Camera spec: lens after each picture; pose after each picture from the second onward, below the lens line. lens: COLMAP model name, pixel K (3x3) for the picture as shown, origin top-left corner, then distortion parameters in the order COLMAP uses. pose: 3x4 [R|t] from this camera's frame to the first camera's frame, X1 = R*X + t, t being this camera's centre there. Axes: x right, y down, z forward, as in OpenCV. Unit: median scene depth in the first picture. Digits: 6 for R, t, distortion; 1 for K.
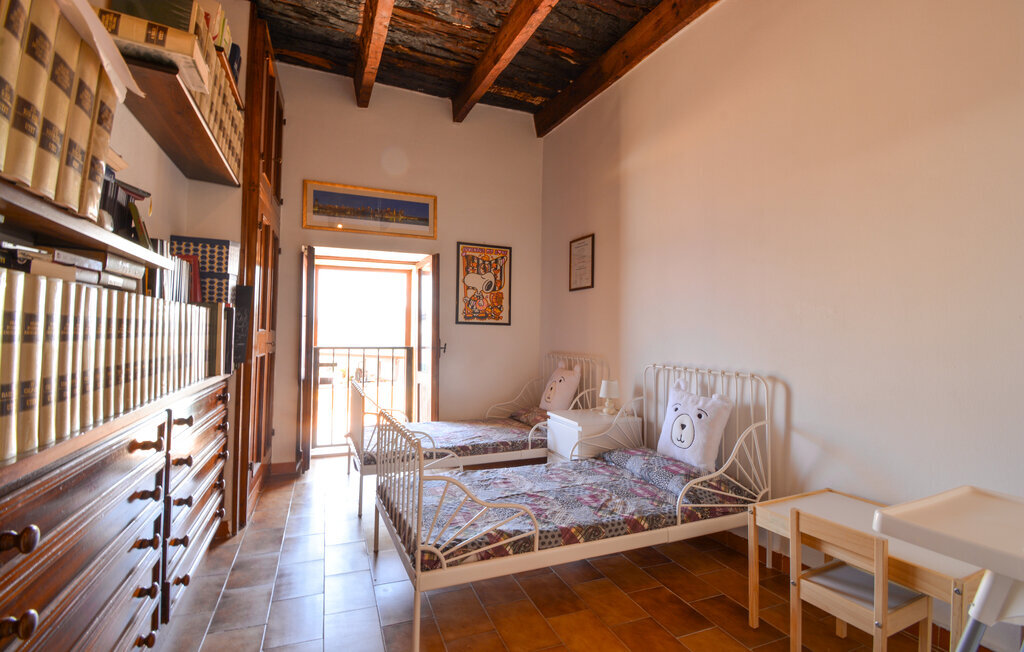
lens RADIAL K [[457.4, 0, 512.0], [0, 457.4, 326.0], [0, 0, 1]] dist [0.001027, 0.000103]
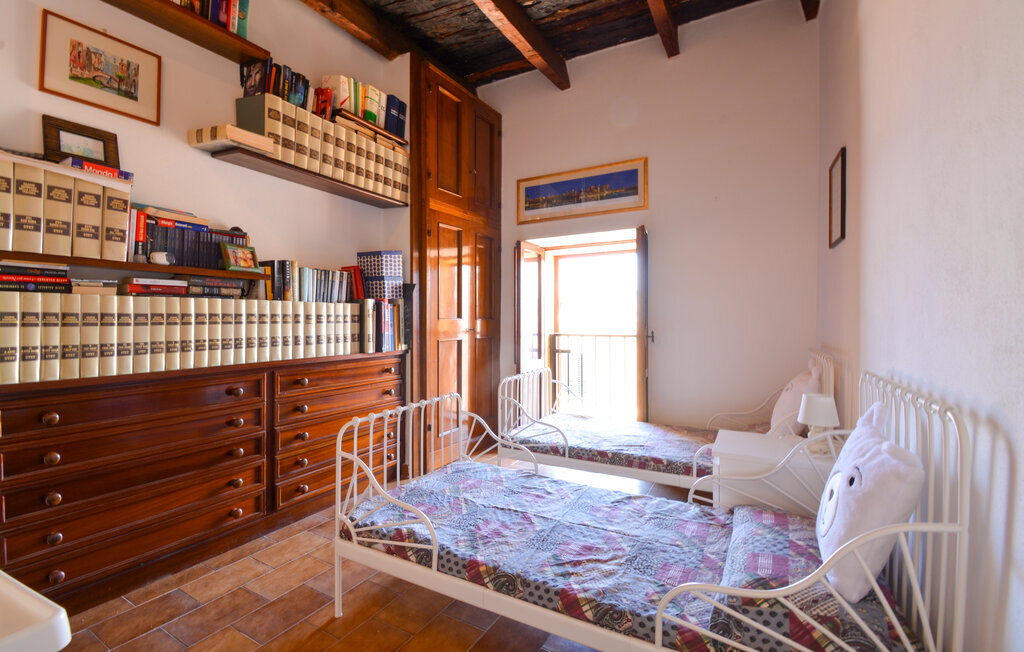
lens RADIAL K [[470.0, 0, 511.1], [0, 470.0, 330.0], [0, 0, 1]] dist [-0.000190, -0.000202]
pose [[0.604519, 0.003557, -0.796583, 0.647238], [0.022472, 0.999516, 0.021517, 0.018886], [0.796274, -0.030908, 0.604146, 0.457286]]
